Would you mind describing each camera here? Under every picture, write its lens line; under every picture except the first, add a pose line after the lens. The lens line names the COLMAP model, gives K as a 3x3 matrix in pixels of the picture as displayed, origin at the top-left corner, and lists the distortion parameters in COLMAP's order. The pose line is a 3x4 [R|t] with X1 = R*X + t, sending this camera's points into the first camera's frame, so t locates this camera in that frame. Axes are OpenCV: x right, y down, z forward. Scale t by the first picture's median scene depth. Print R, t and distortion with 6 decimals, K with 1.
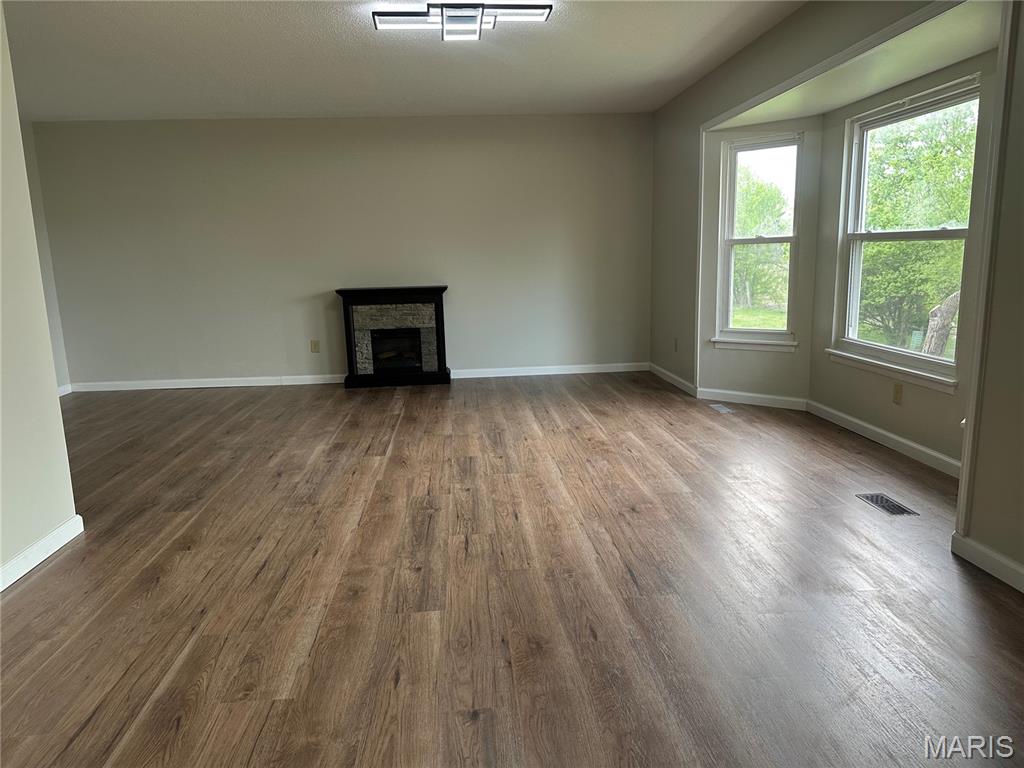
lens RADIAL K [[720.7, 0, 511.6], [0, 720.7, 385.4], [0, 0, 1]] dist [0.043346, -0.044740]
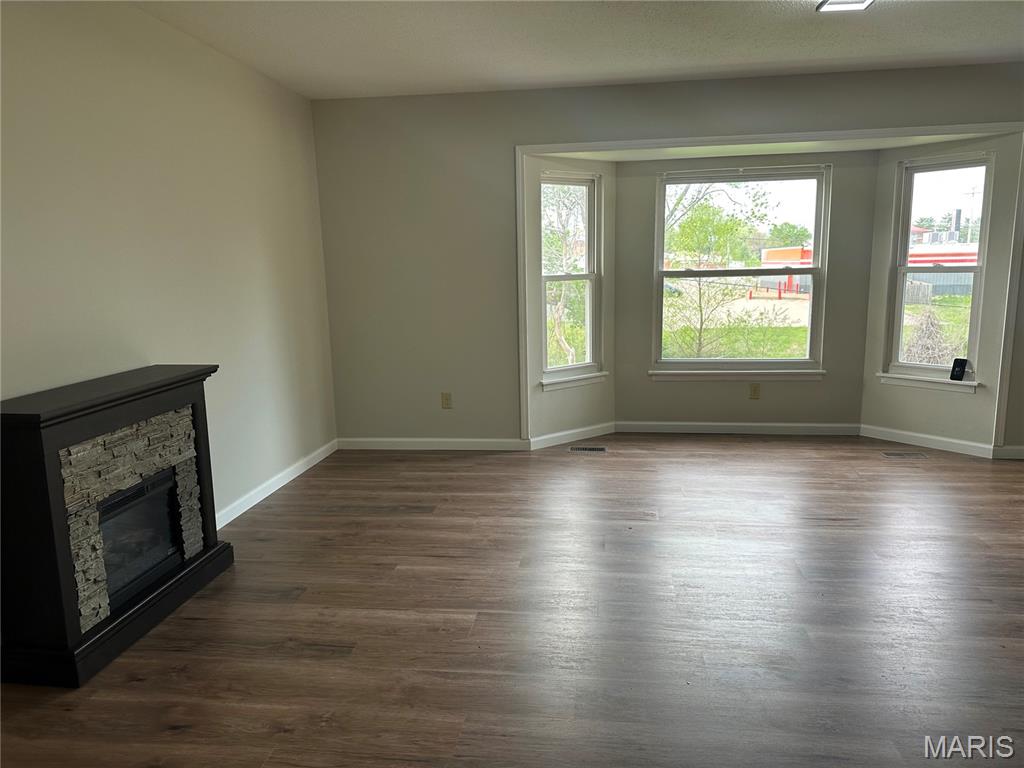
lens RADIAL K [[720.7, 0, 509.9], [0, 720.7, 383.7], [0, 0, 1]] dist [0.043346, -0.044740]
pose [[0.218020, -0.140310, 0.965806, -0.504636], [0.192710, 0.976316, 0.098335, -0.133123], [-0.956729, 0.164681, 0.239895, 0.694391]]
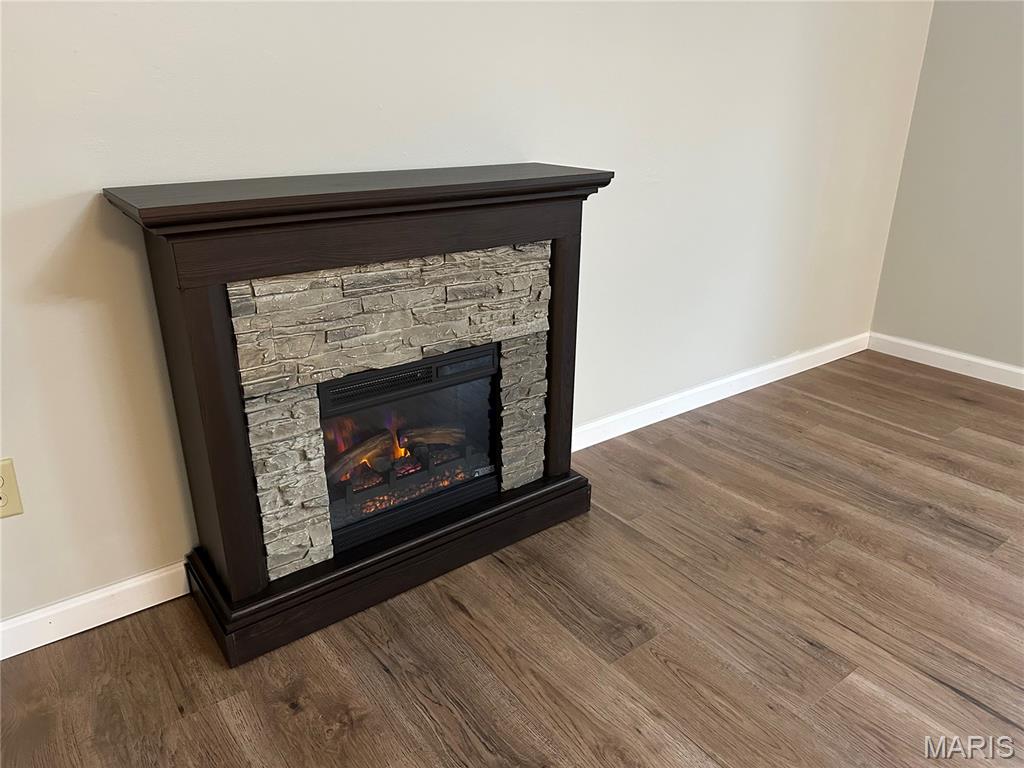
lens RADIAL K [[720.7, 0, 515.5], [0, 720.7, 386.5], [0, 0, 1]] dist [0.043346, -0.044740]
pose [[0.840646, -0.168120, 0.514830, -0.257540], [0.062367, 0.974325, 0.216334, -0.119588], [-0.537982, -0.149752, 0.829548, 0.787344]]
